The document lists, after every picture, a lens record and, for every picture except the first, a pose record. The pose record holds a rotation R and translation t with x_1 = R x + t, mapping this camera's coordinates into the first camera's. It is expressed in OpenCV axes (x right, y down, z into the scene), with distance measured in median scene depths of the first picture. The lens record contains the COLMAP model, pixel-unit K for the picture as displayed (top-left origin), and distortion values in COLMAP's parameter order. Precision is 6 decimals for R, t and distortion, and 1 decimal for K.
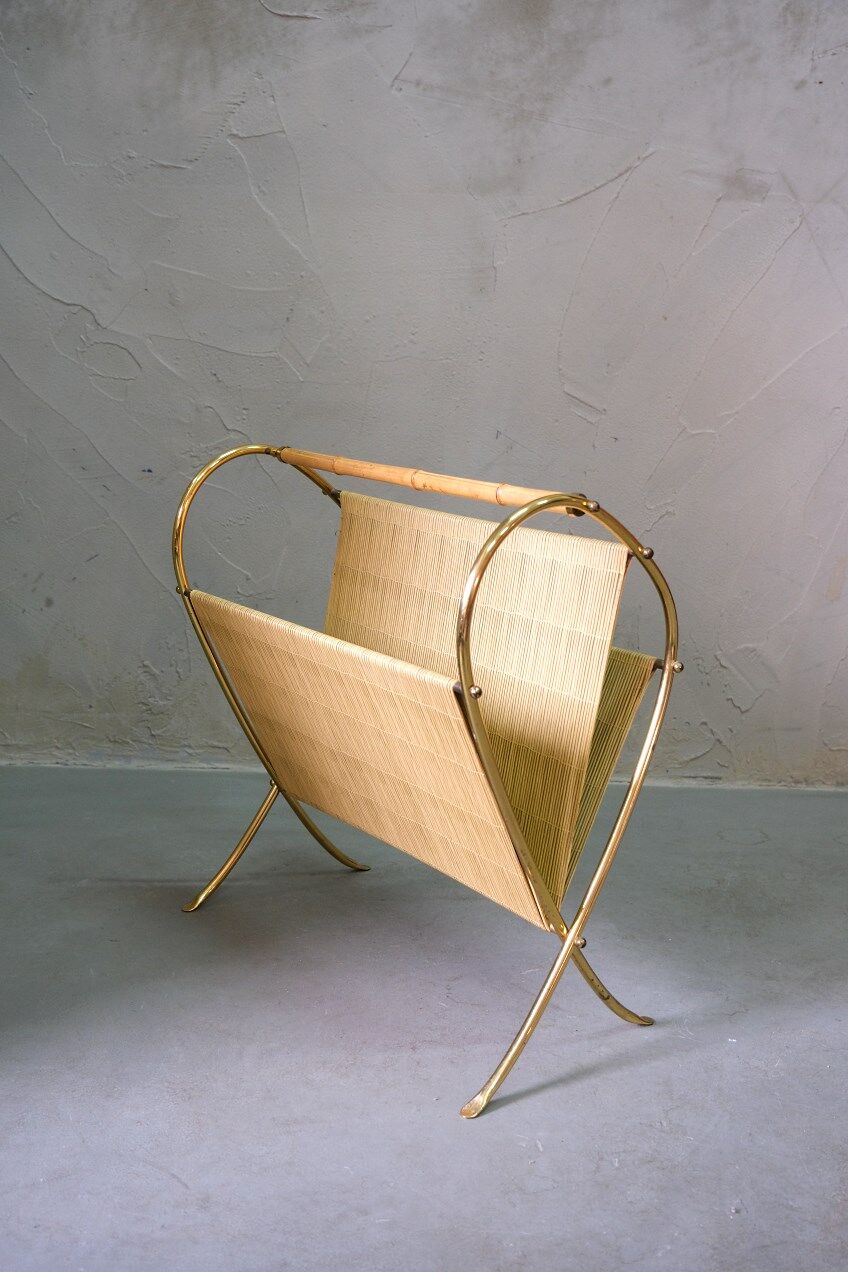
lens RADIAL K [[1290.3, 0, 425.5], [0, 1290.3, 642.8], [0, 0, 1]] dist [-0.000170, -0.005584]
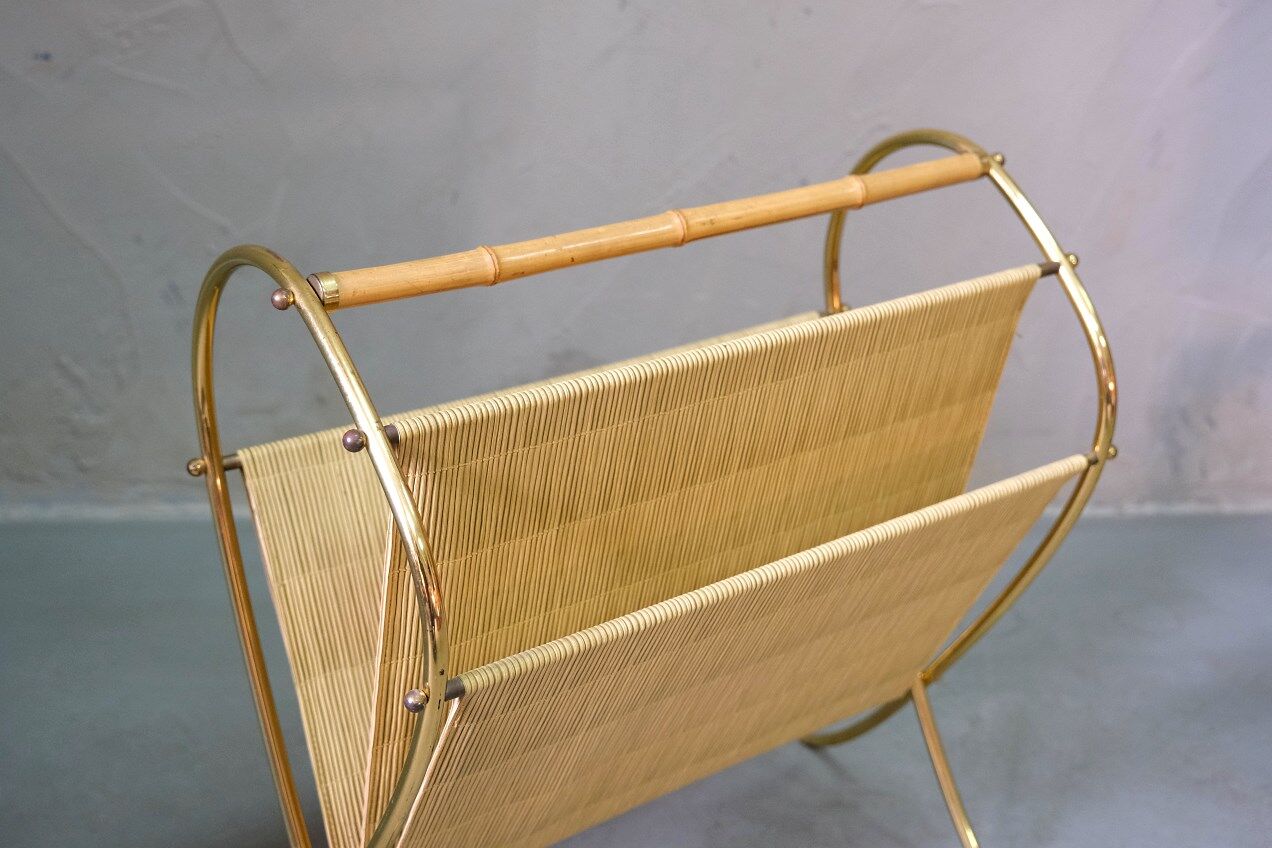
lens RADIAL K [[1590.3, 0, 635.2], [0, 1590.3, 391.0], [0, 0, 1]] dist [0.053530, -0.034892]
pose [[0.989936, -0.030227, 0.138252, -0.053126], [0.002091, 0.979941, 0.199279, -0.136558], [-0.141502, -0.196985, 0.970141, 0.218673]]
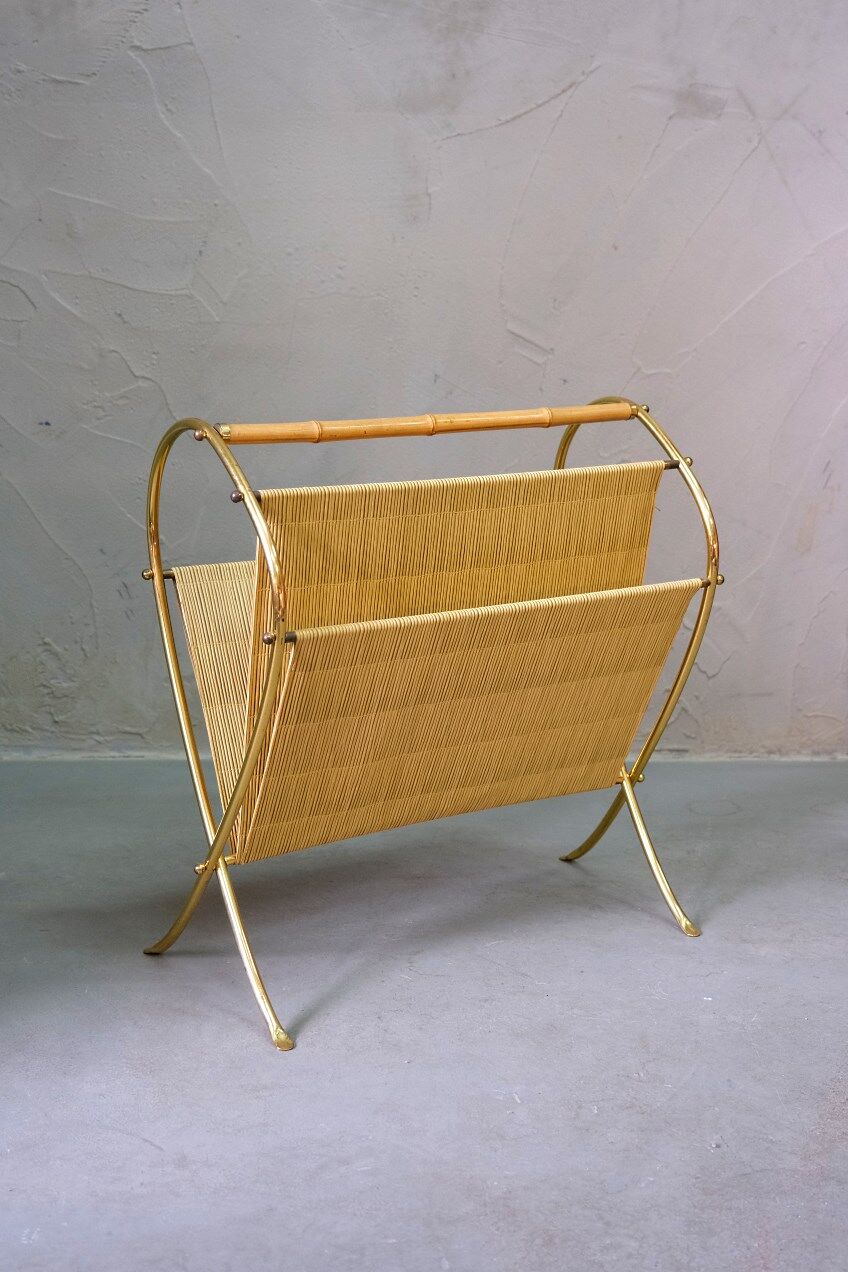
lens RADIAL K [[1590.3, 0, 426.7], [0, 1590.3, 636.6], [0, 0, 1]] dist [0.053530, -0.034892]
pose [[0.997472, -0.025278, 0.066412, -0.031026], [0.025402, 0.999677, -0.001028, 0.022859], [-0.066365, 0.002713, 0.997792, -0.124812]]
